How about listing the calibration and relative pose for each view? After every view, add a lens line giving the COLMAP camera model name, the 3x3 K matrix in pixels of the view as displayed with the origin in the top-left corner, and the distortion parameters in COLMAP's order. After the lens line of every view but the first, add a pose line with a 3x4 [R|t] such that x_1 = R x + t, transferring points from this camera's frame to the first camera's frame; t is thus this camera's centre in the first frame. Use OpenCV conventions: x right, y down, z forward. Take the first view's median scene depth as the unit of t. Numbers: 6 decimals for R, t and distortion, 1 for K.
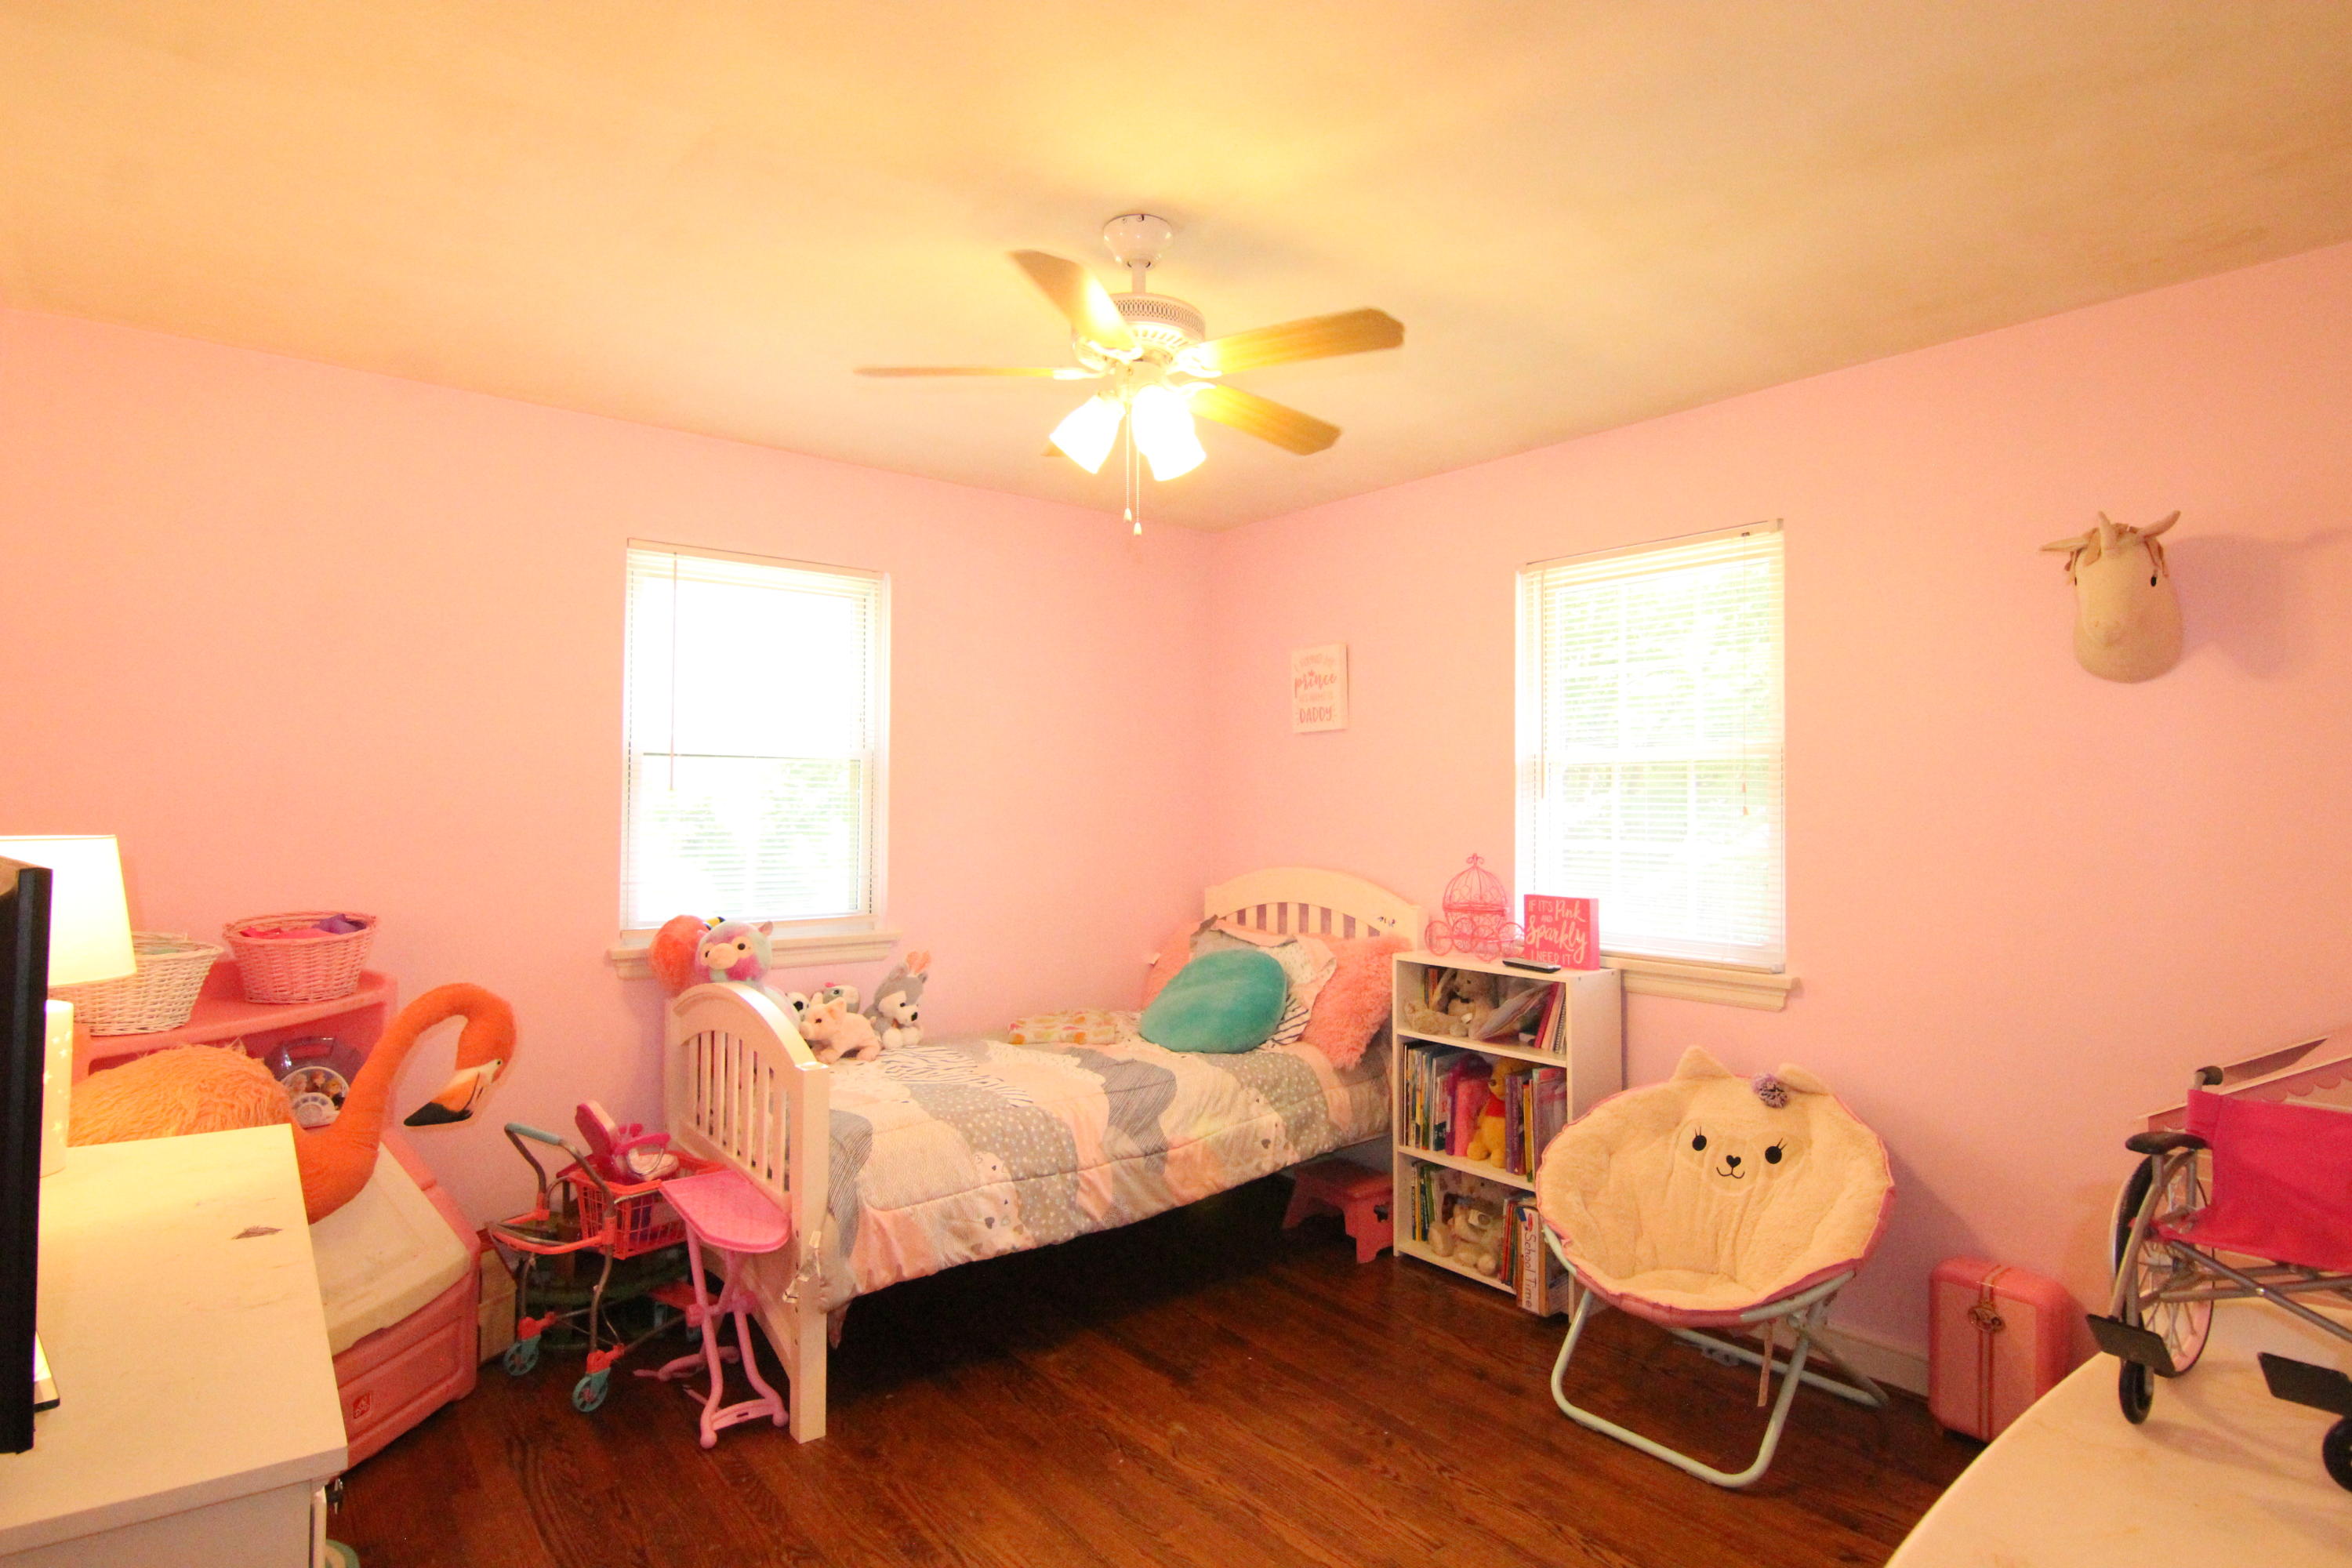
lens RADIAL K [[1220.1, 0, 1176.0], [0, 1220.1, 784.0], [0, 0, 1]] dist [-0.001392, -0.032726]
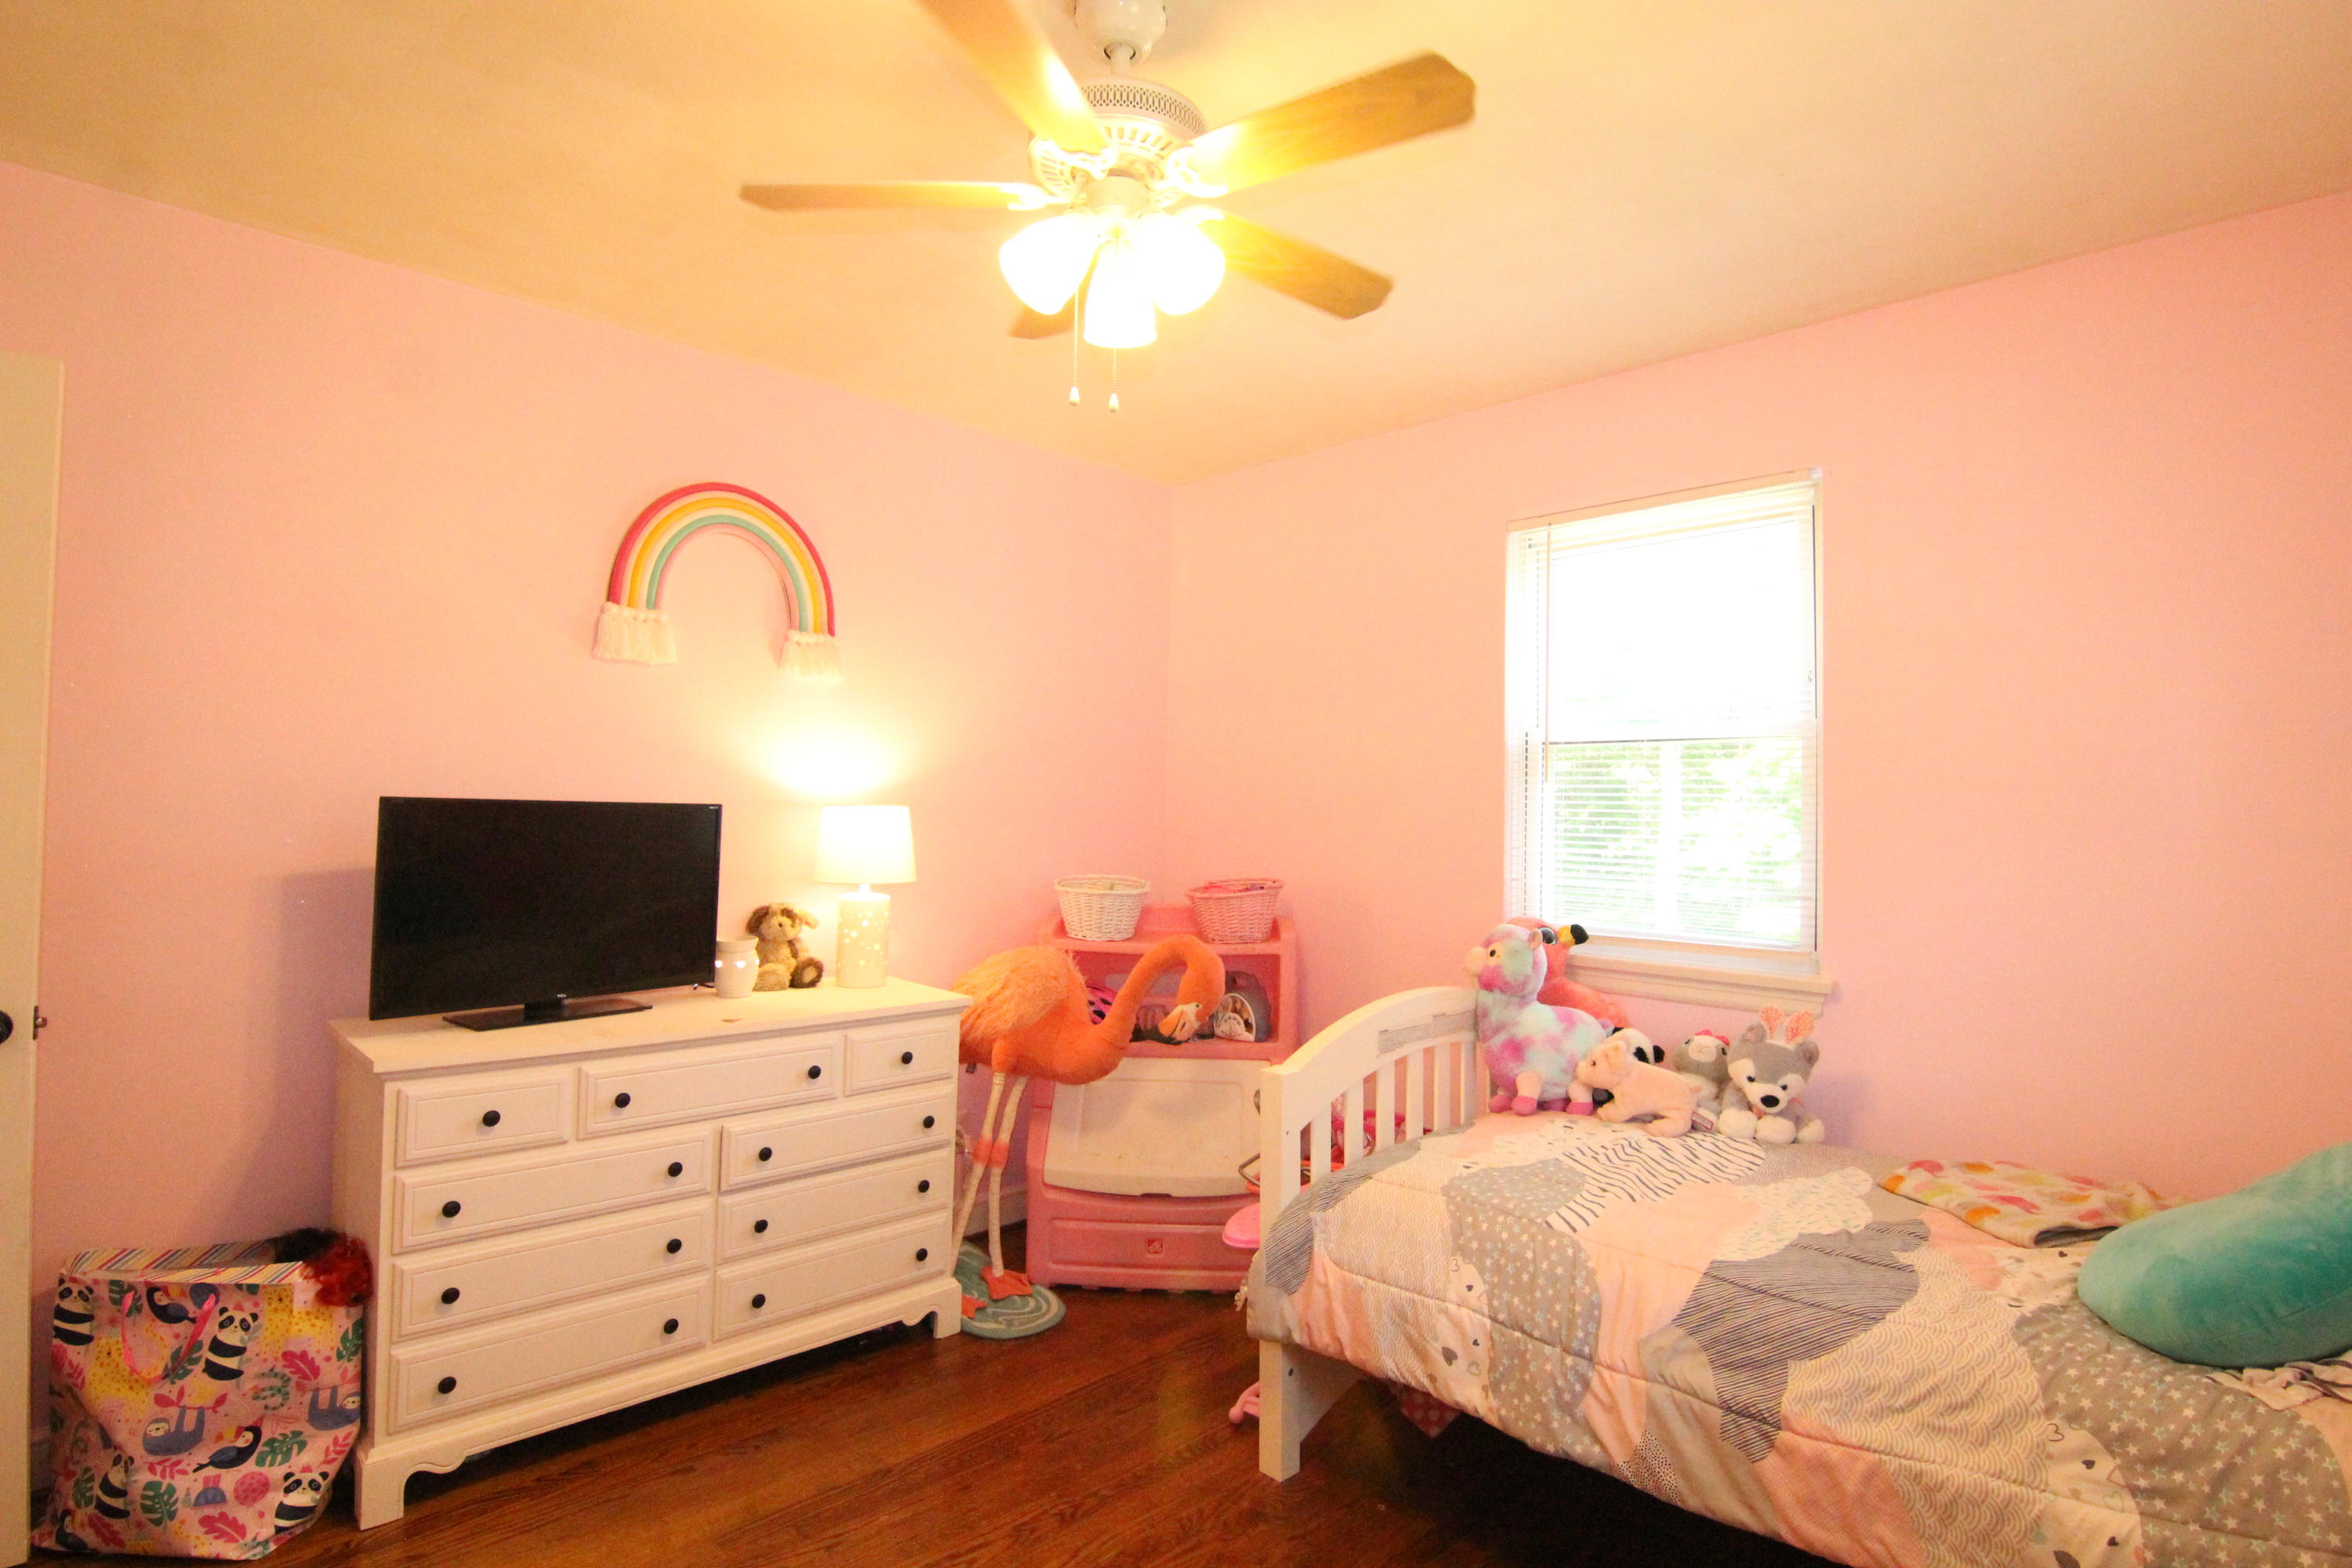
lens RADIAL K [[1201.4, 0, 1182.3], [0, 1201.4, 774.8], [0, 0, 1]] dist [-0.001256, -0.014480]
pose [[0.095395, -0.026306, -0.995092, 0.527955], [0.006826, 0.999645, -0.025772, 0.024660], [0.995416, -0.004334, 0.095540, 0.724283]]
